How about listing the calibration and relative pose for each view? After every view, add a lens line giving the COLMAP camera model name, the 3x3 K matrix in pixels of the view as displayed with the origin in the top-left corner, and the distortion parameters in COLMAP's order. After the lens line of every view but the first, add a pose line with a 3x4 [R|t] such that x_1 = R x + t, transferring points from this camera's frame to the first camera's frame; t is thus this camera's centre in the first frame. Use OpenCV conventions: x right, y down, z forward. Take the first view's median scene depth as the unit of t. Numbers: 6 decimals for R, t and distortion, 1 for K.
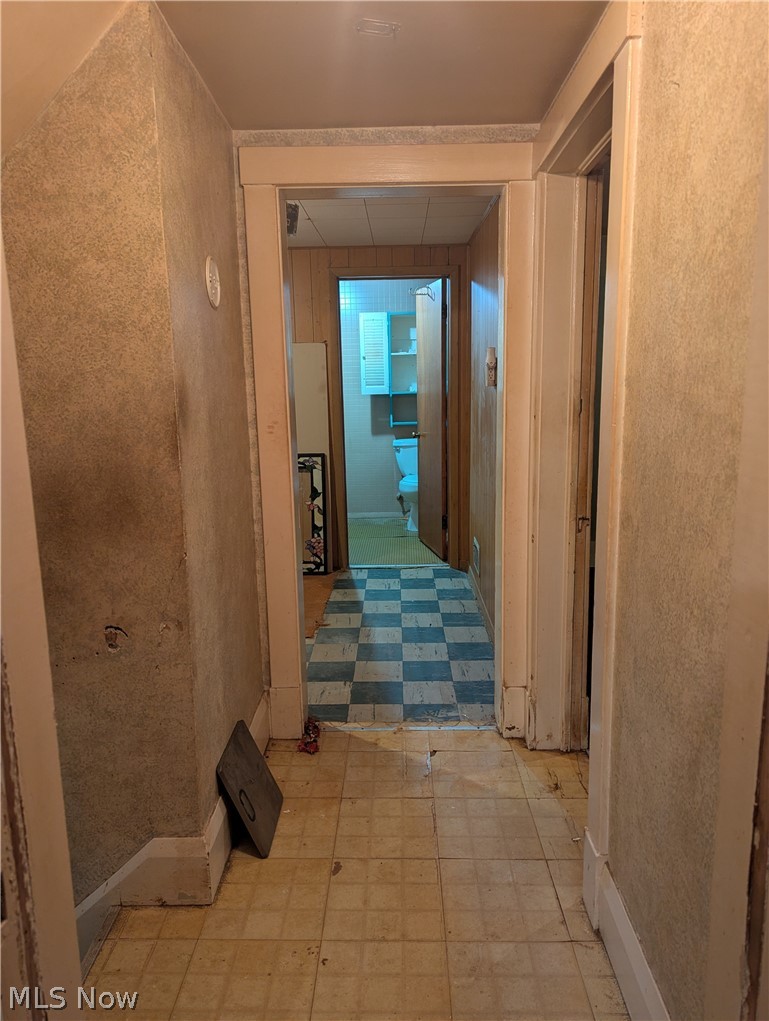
lens RADIAL K [[720.3, 0, 386.9], [0, 720.3, 507.9], [0, 0, 1]] dist [0.042958, -0.006441]
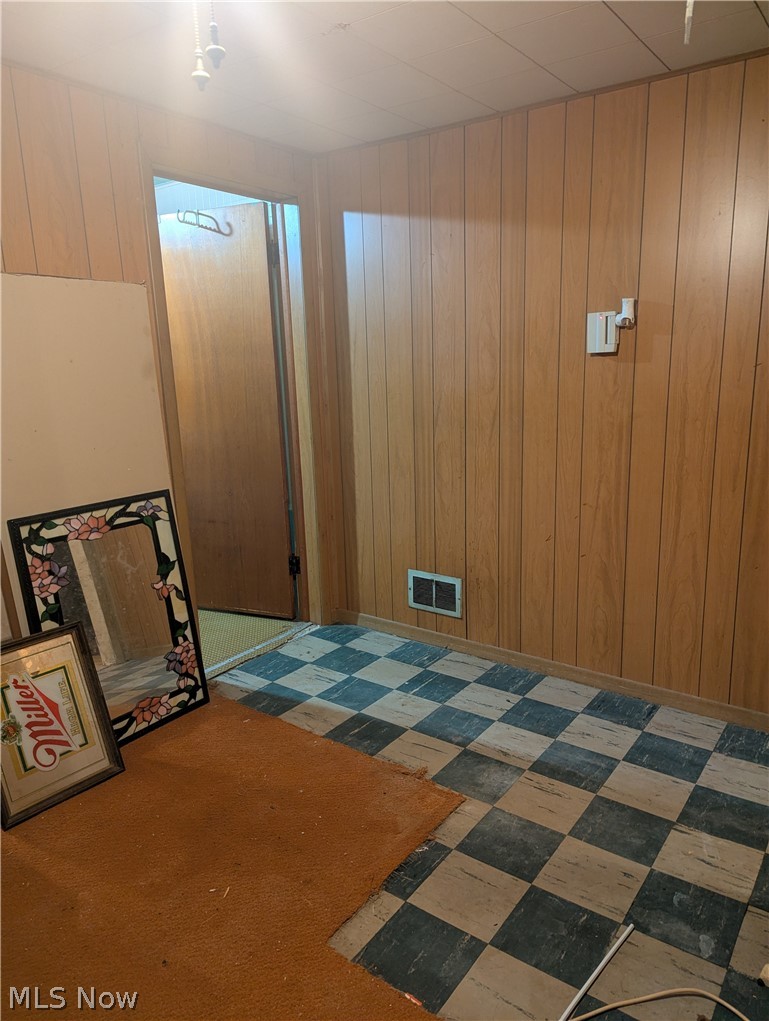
lens RADIAL K [[720.3, 0, 388.6], [0, 720.3, 516.8], [0, 0, 1]] dist [0.042958, -0.006441]
pose [[0.561285, -0.176679, 0.808544, -0.437399], [0.164965, 0.981228, 0.099895, -0.082150], [-0.811015, 0.077312, 0.579894, 0.550696]]
